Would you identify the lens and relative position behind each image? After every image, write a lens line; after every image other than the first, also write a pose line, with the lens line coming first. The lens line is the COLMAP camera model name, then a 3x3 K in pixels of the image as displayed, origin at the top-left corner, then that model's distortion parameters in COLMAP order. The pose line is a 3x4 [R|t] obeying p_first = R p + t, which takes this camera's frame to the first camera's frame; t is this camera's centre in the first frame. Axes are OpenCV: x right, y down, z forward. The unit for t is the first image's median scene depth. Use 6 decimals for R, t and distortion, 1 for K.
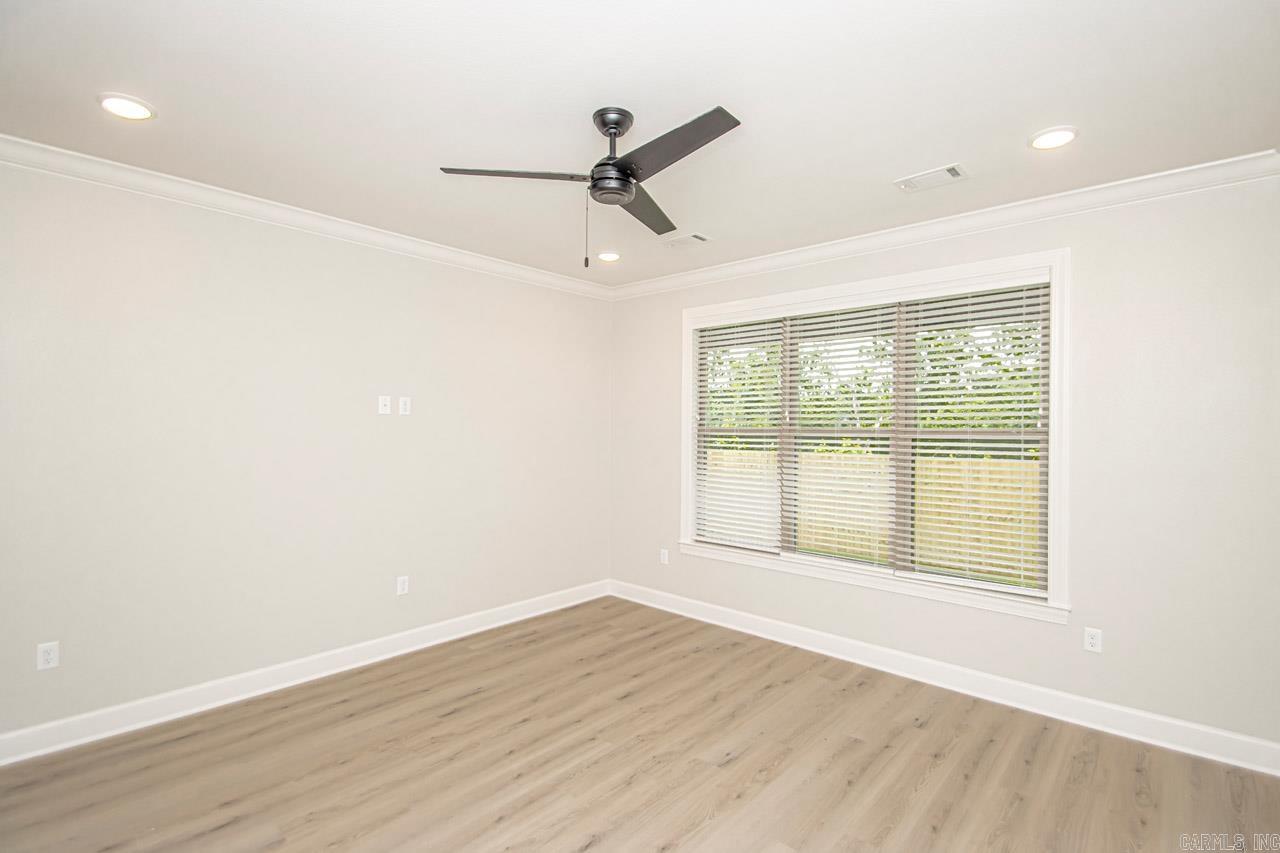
lens RADIAL K [[606.3, 0, 647.7], [0, 606.3, 426.0], [0, 0, 1]] dist [0.019332, -0.019917]
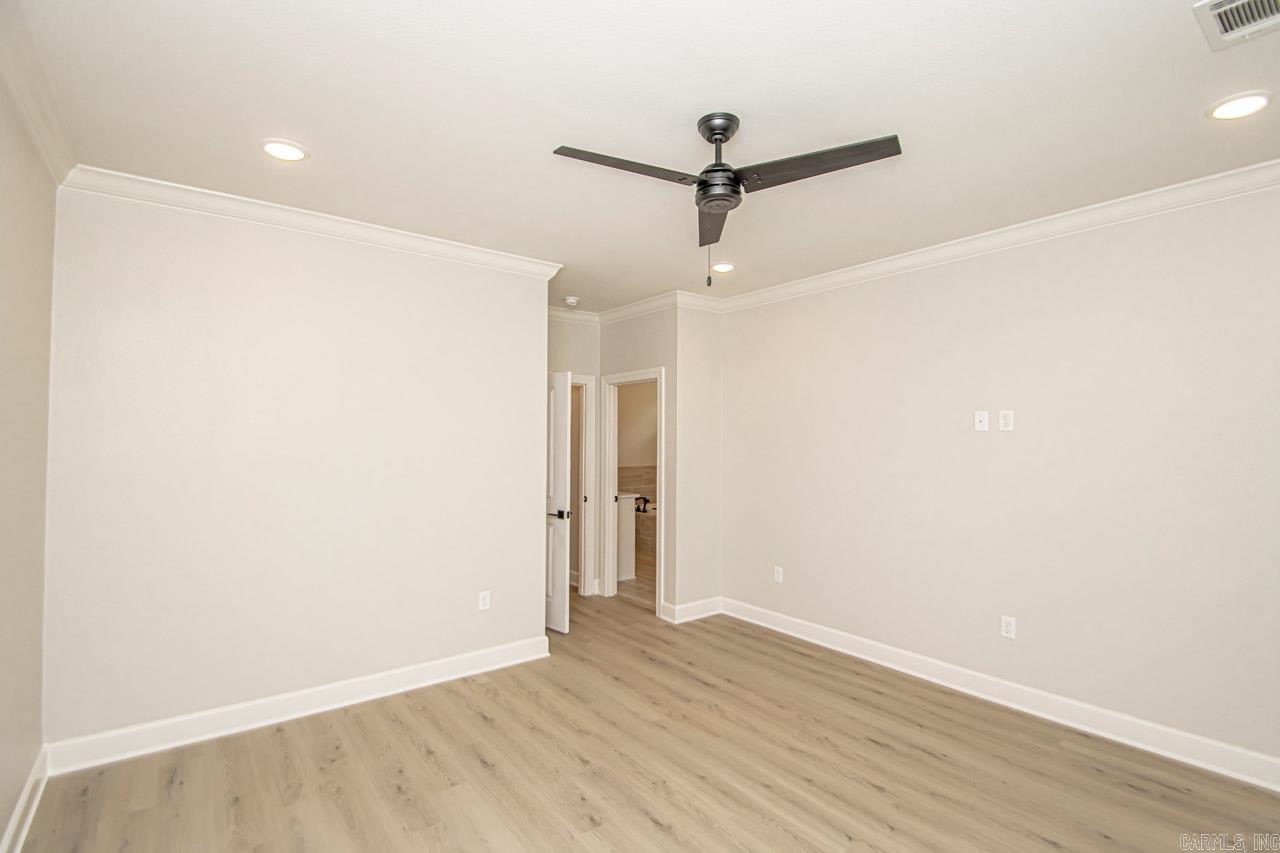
lens RADIAL K [[606.3, 0, 648.0], [0, 606.3, 430.9], [0, 0, 1]] dist [0.019332, -0.019917]
pose [[-0.199853, -0.021318, -0.979594, 0.691523], [-0.001876, 0.999770, -0.021375, 0.001806], [0.979824, -0.002435, -0.199847, 0.831049]]
